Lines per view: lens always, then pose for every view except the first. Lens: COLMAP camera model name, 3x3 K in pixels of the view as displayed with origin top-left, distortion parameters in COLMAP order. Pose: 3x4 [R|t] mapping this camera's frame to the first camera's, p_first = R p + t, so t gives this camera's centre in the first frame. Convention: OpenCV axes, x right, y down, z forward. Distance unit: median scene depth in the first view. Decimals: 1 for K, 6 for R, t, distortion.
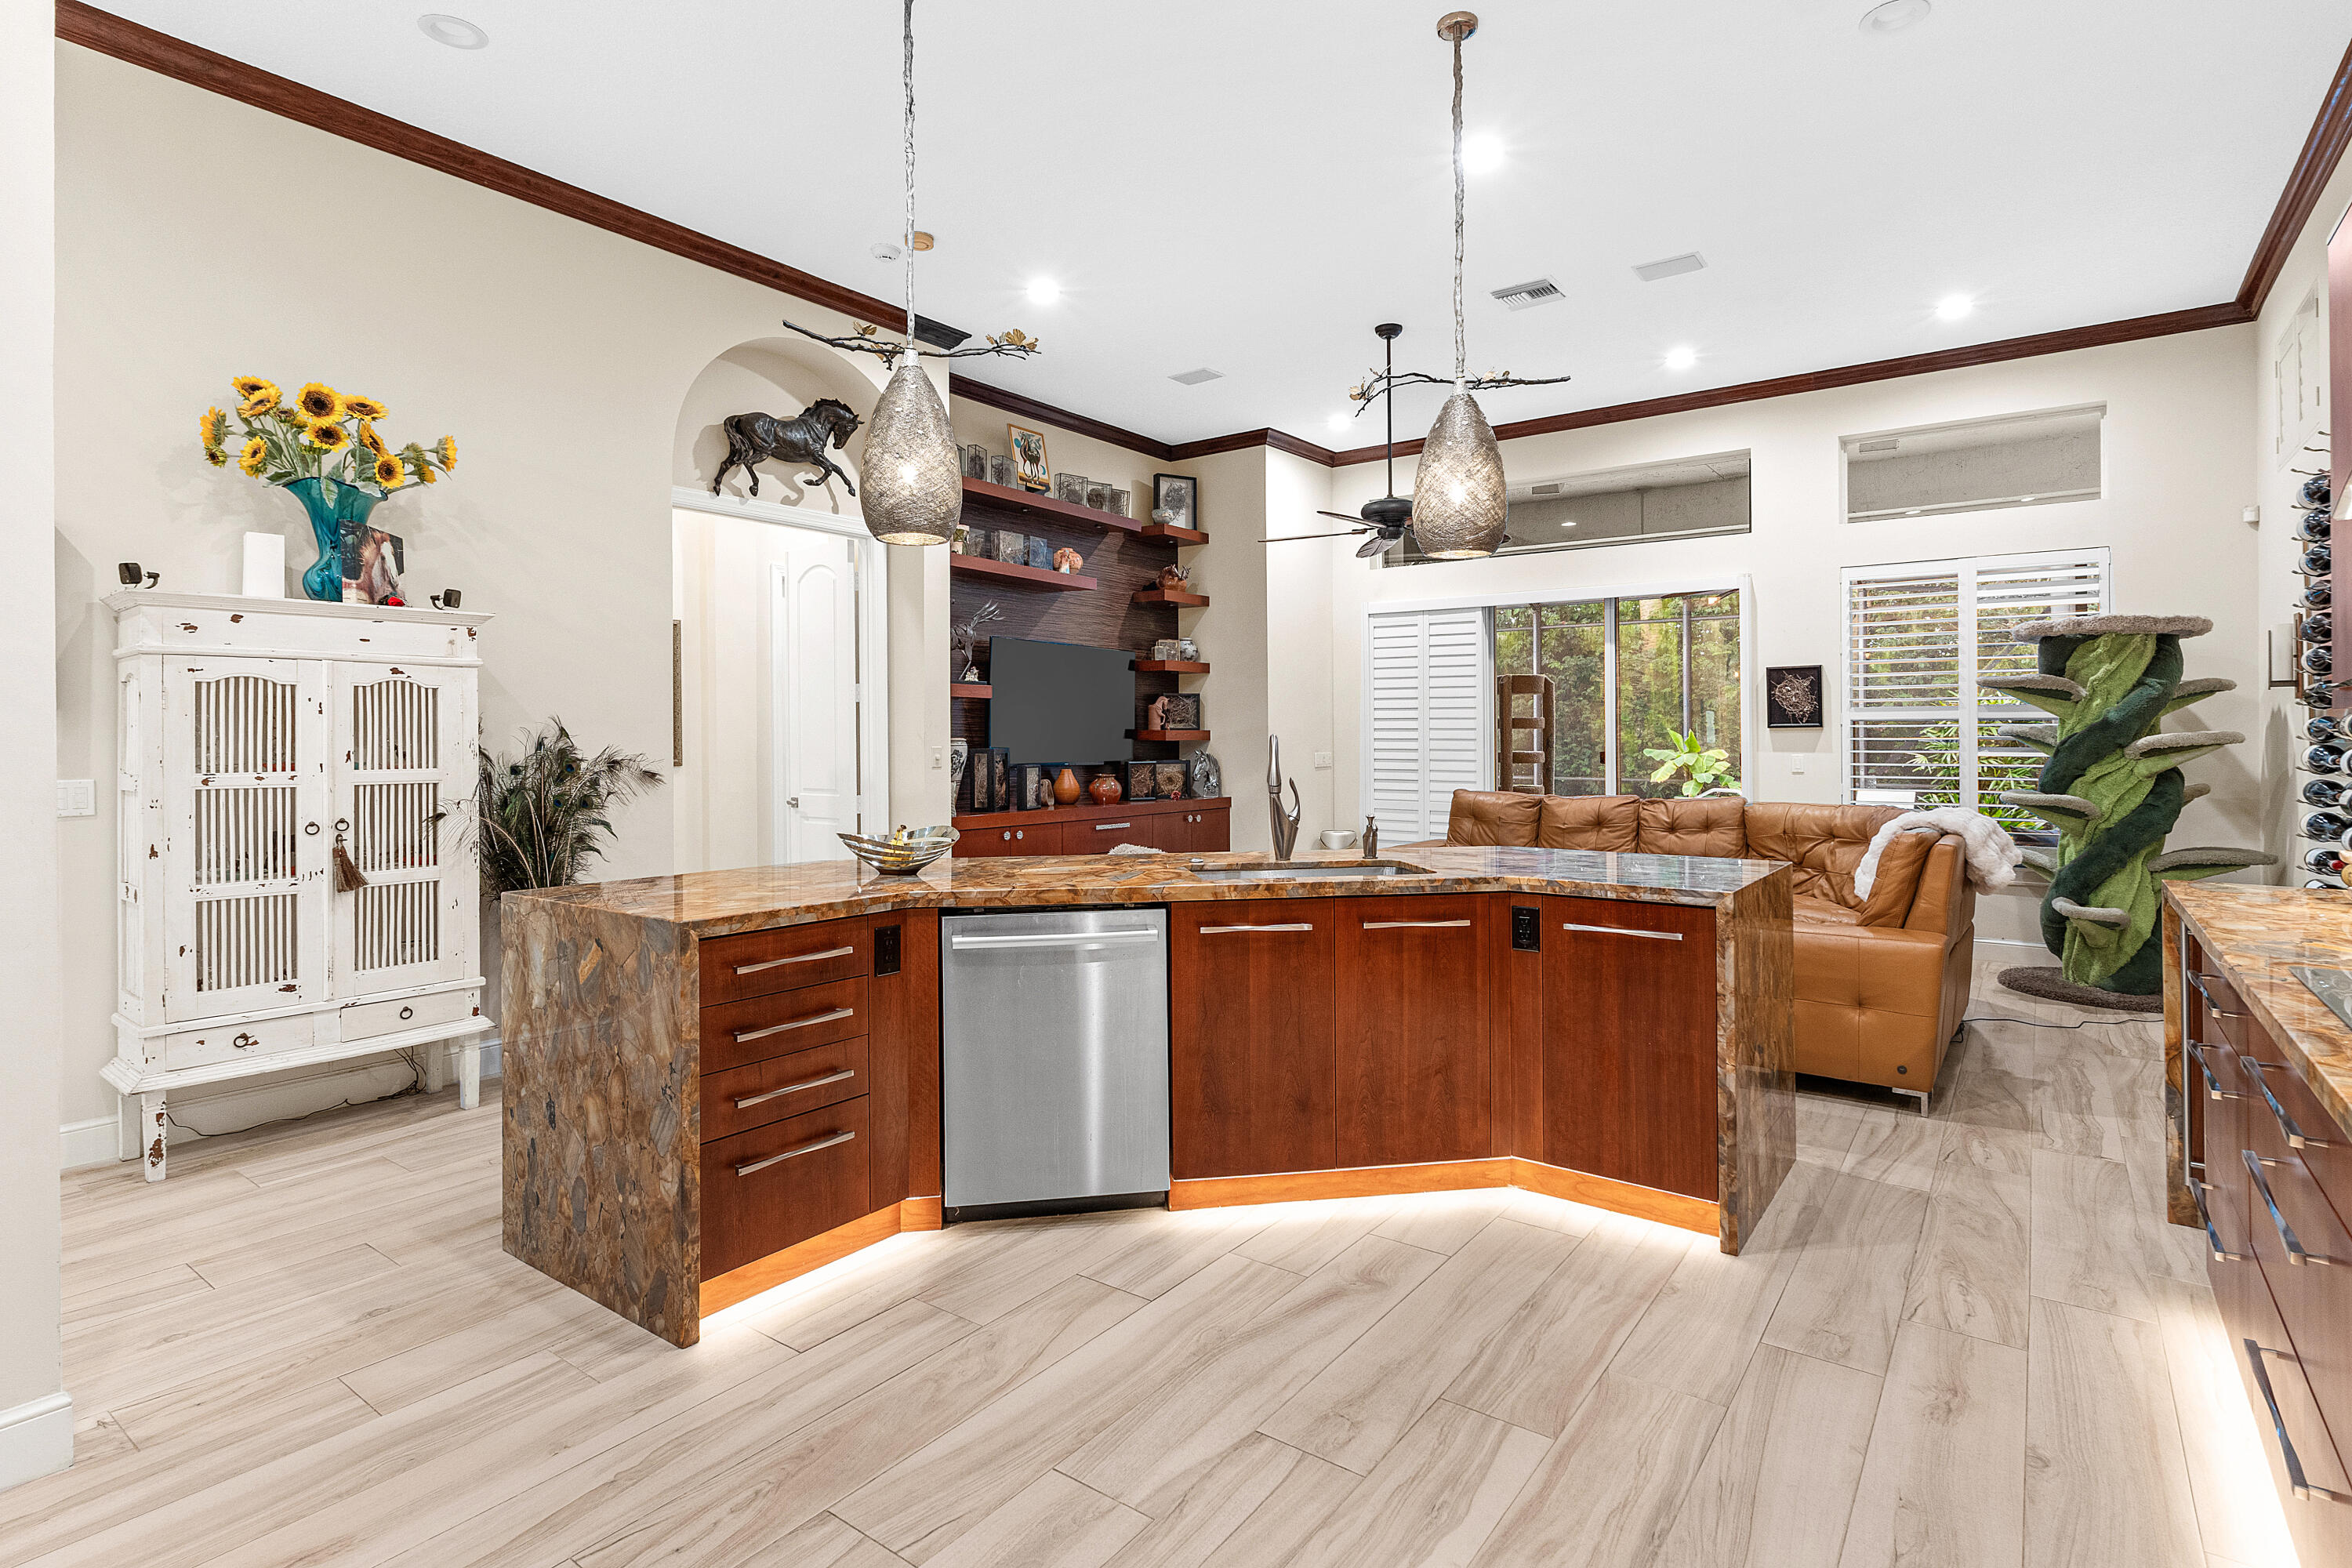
lens RADIAL K [[1153.9, 0, 1192.7], [0, 1153.9, 731.8], [0, 0, 1]] dist [0.001926, -0.000908]
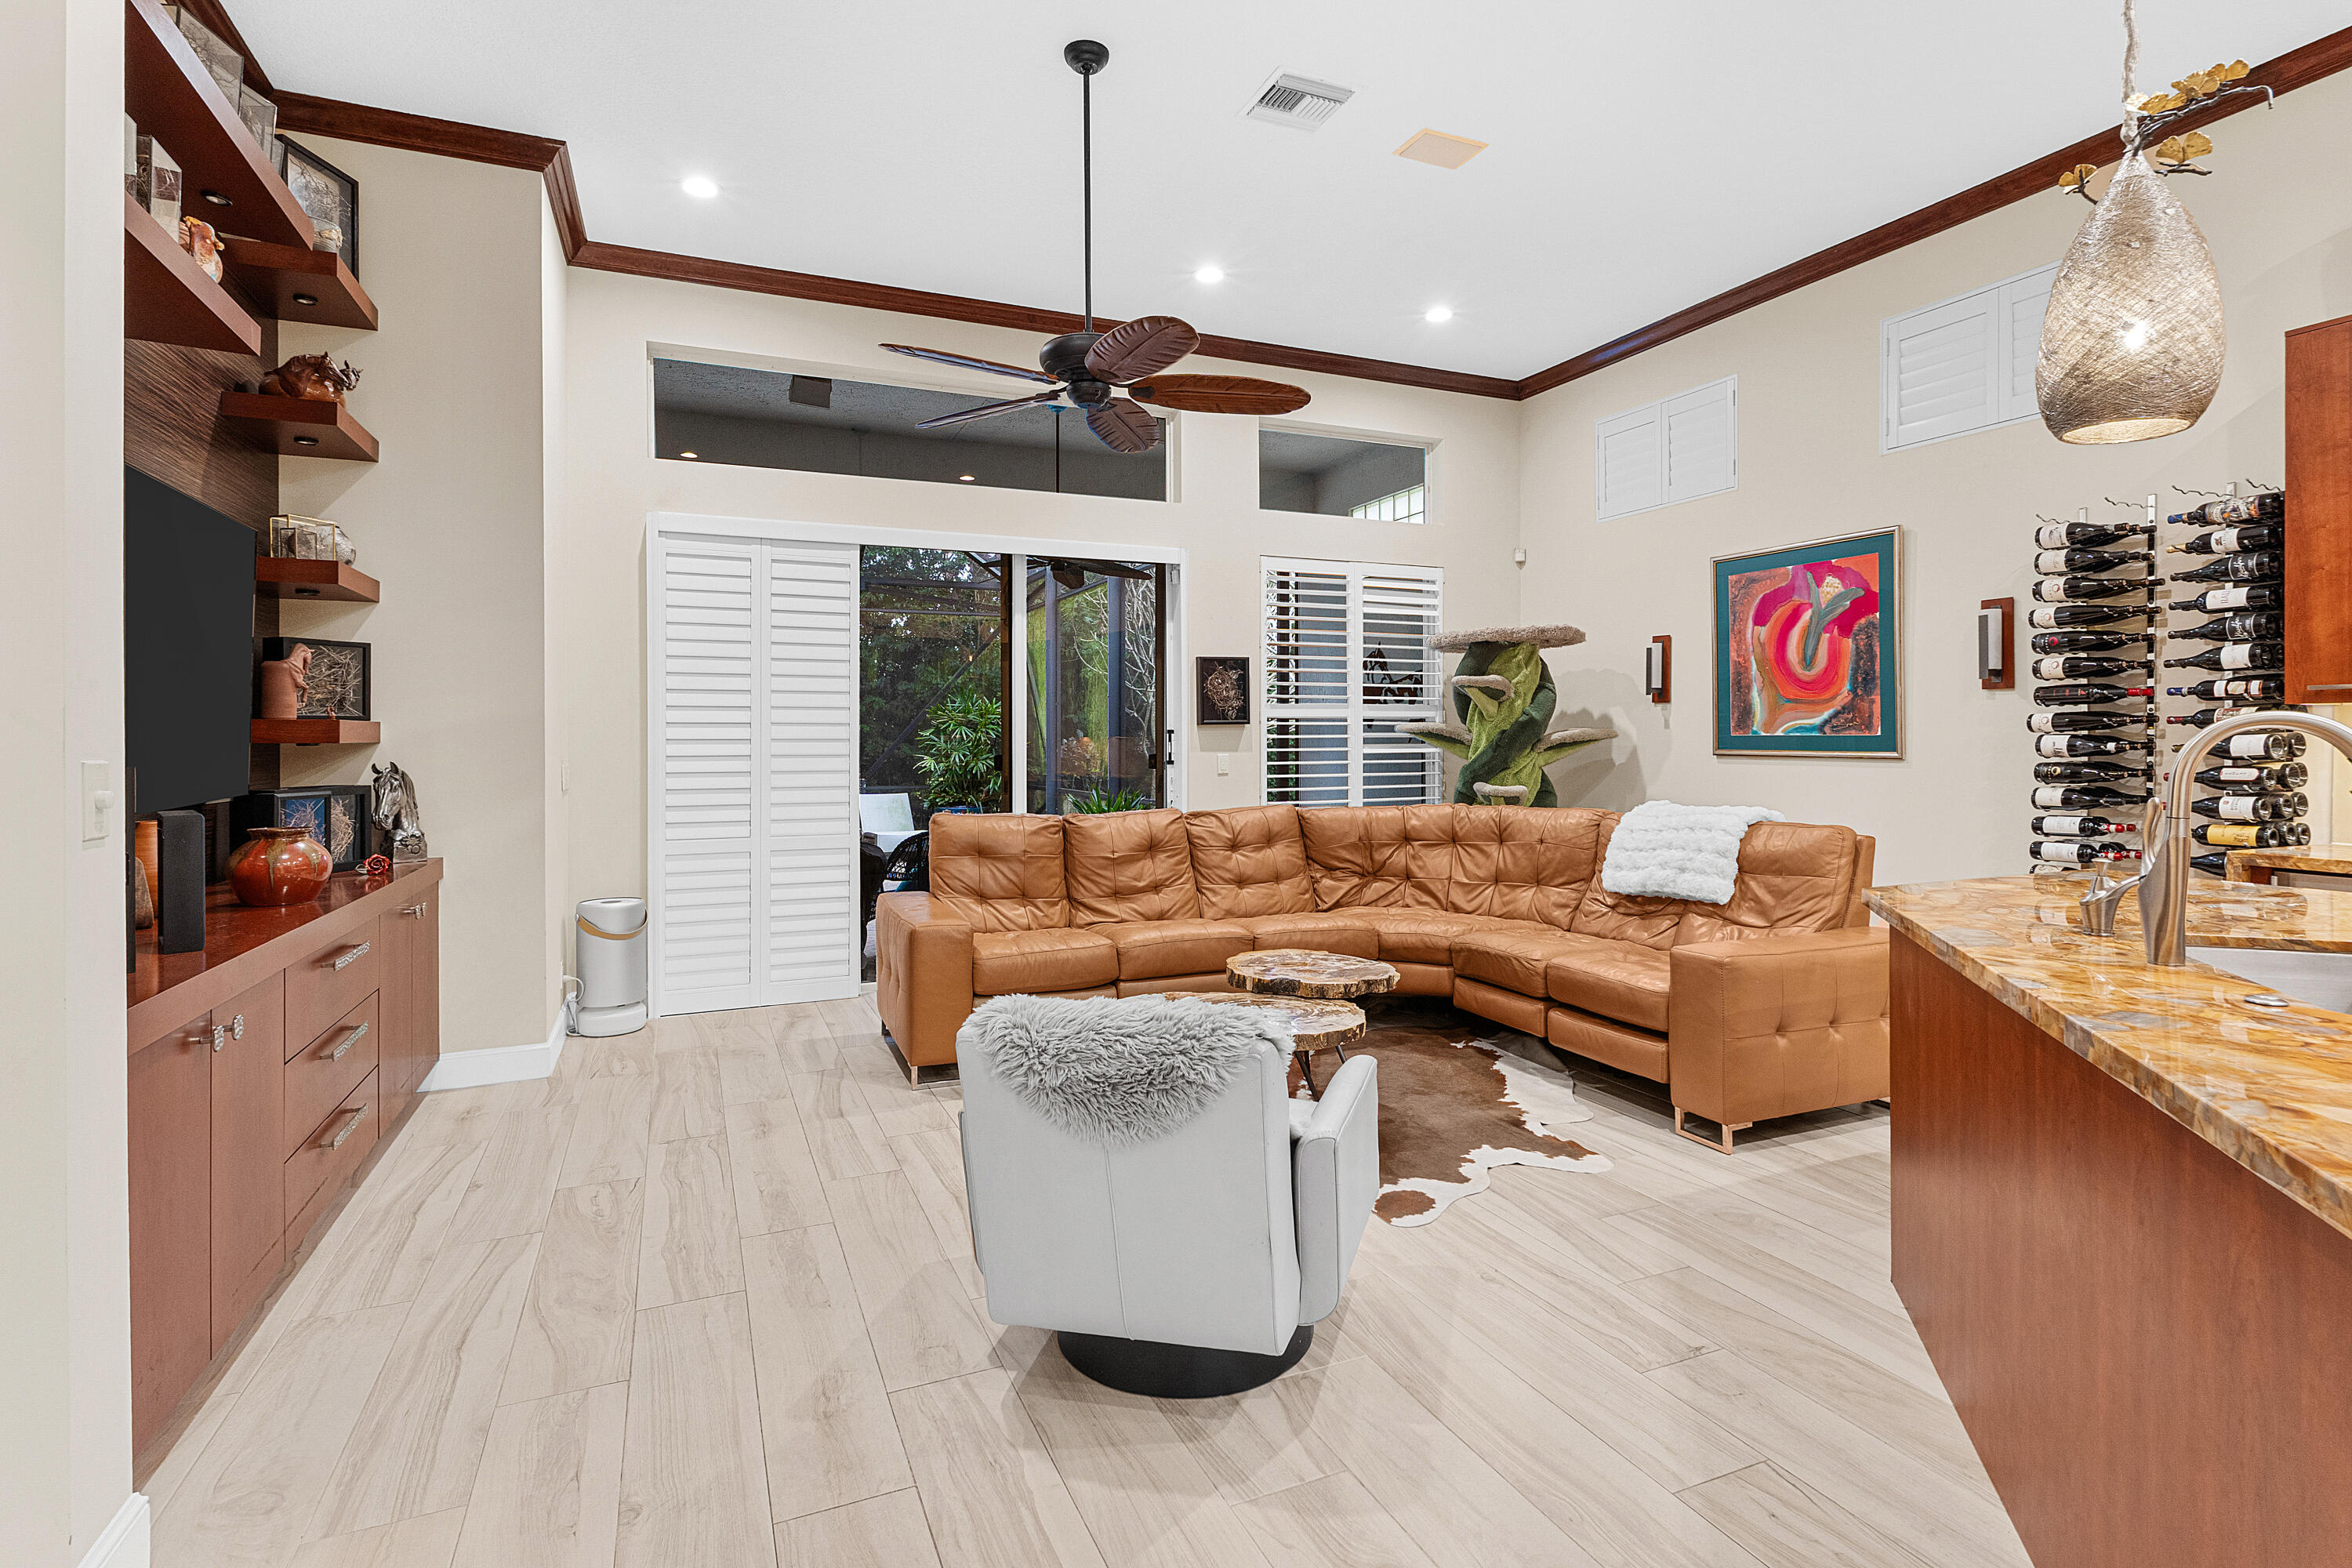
lens RADIAL K [[1153.9, 0, 1194.3], [0, 1153.9, 733.8], [0, 0, 1]] dist [0.001926, -0.000908]
pose [[0.496540, 0.000180, 0.868014, -0.262673], [-0.001343, 0.999999, 0.000561, 0.003059], [-0.868013, -0.001444, 0.496540, 0.528521]]
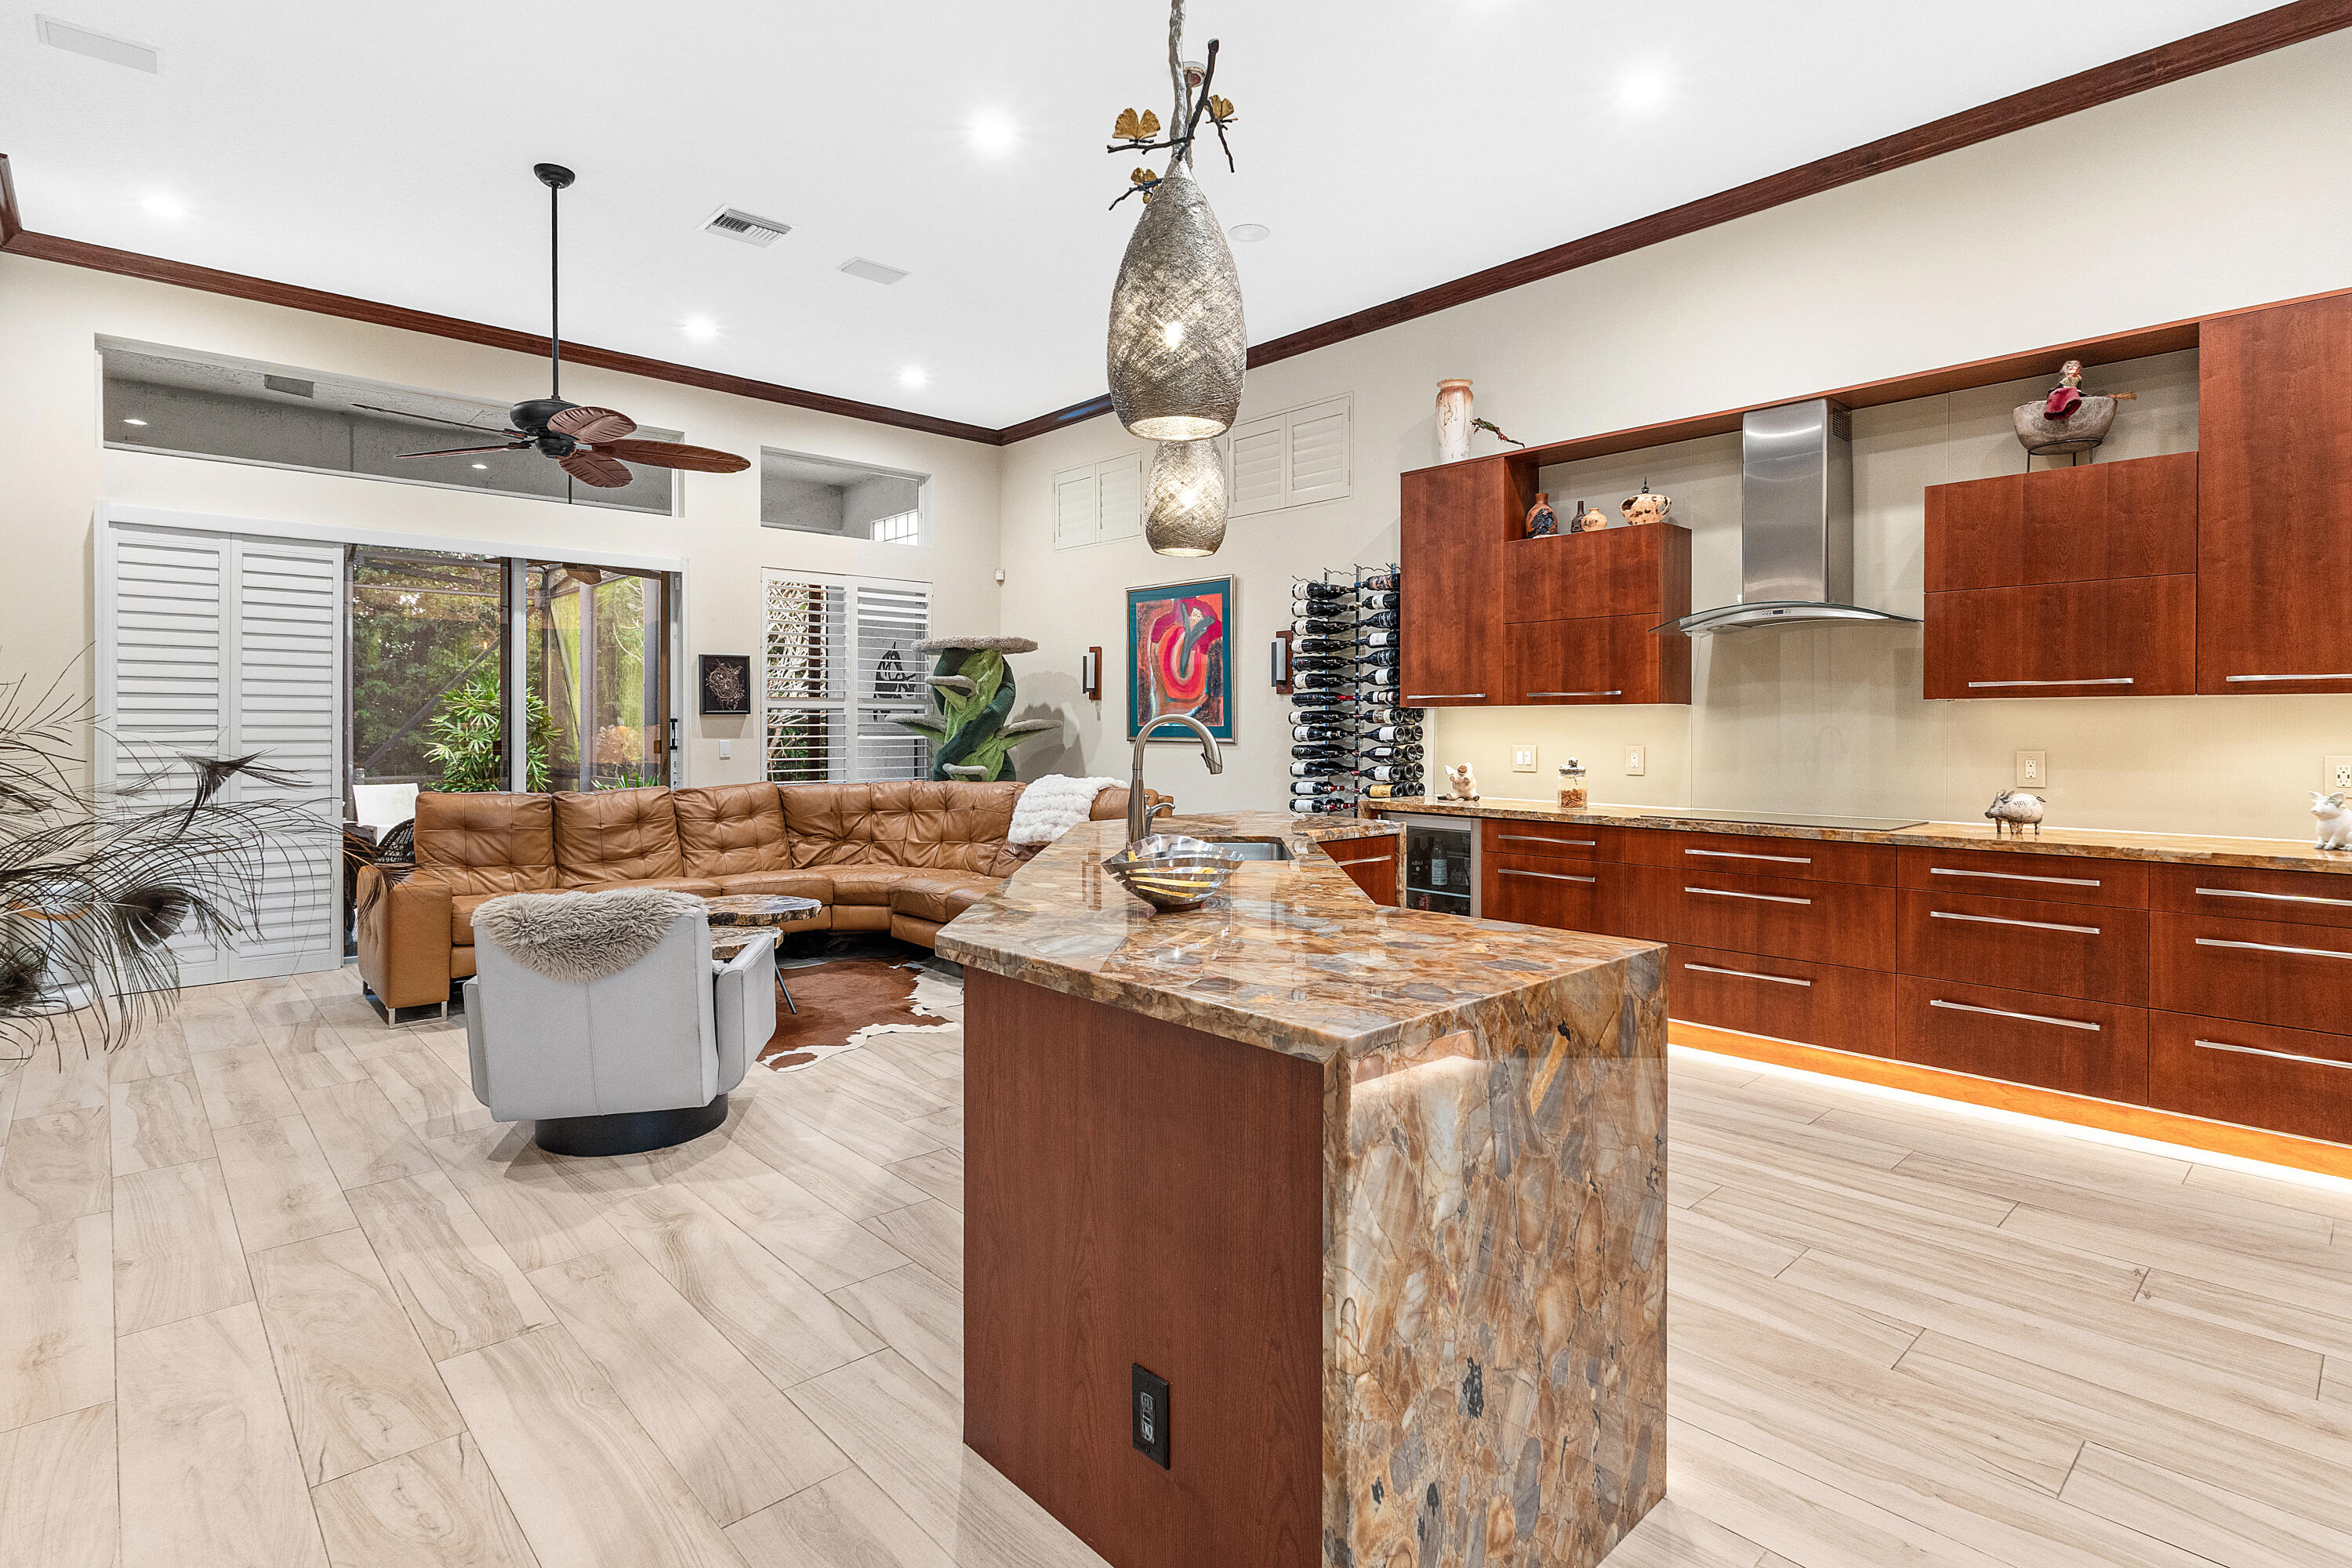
lens RADIAL K [[1153.9, 0, 1185.7], [0, 1153.9, 725.4], [0, 0, 1]] dist [0.001926, -0.000908]
pose [[0.184648, -0.001033, 0.982804, -0.392707], [-0.005801, 0.999981, 0.002141, 0.001577], [-0.982788, -0.006097, 0.184638, 0.374453]]
